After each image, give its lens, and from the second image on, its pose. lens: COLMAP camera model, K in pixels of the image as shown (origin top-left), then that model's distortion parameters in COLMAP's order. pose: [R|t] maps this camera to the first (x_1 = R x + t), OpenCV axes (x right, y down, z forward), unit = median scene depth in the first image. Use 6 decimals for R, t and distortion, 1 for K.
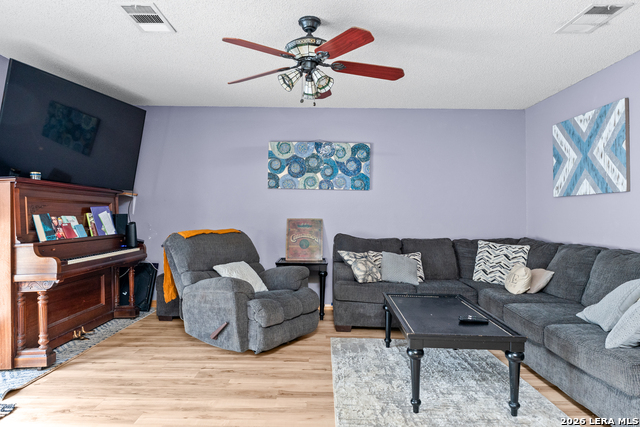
lens RADIAL K [[403.6, 0, 317.1], [0, 403.6, 196.1], [0, 0, 1]] dist [0.000807, -0.000932]
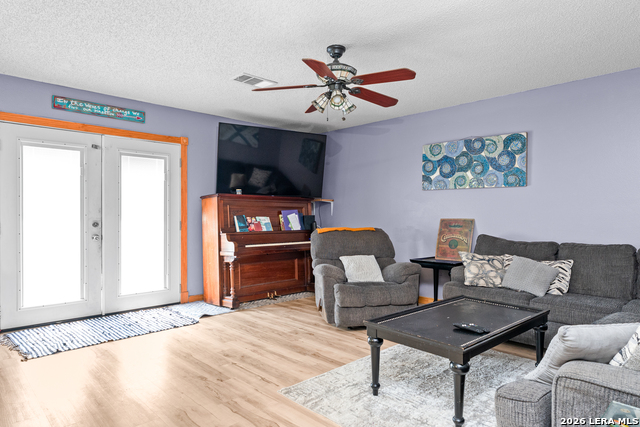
lens RADIAL K [[397.7, 0, 320.0], [0, 397.7, 213.5], [0, 0, 1]] dist [0.000692, 0.000027]
pose [[0.700512, -0.011423, -0.713549, 0.526227], [0.037627, 0.999072, 0.020945, 0.012229], [0.712648, -0.041521, 0.700292, 0.096167]]
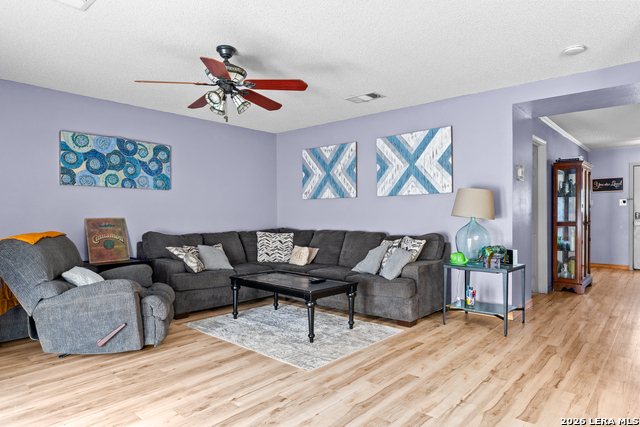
lens RADIAL K [[397.7, 0, 320.0], [0, 397.7, 213.5], [0, 0, 1]] dist [0.000692, 0.000027]
pose [[0.653141, -0.014790, 0.757091, -0.499128], [-0.024384, 0.998880, 0.040549, -0.006308], [-0.756843, -0.044945, 0.652049, 0.011795]]
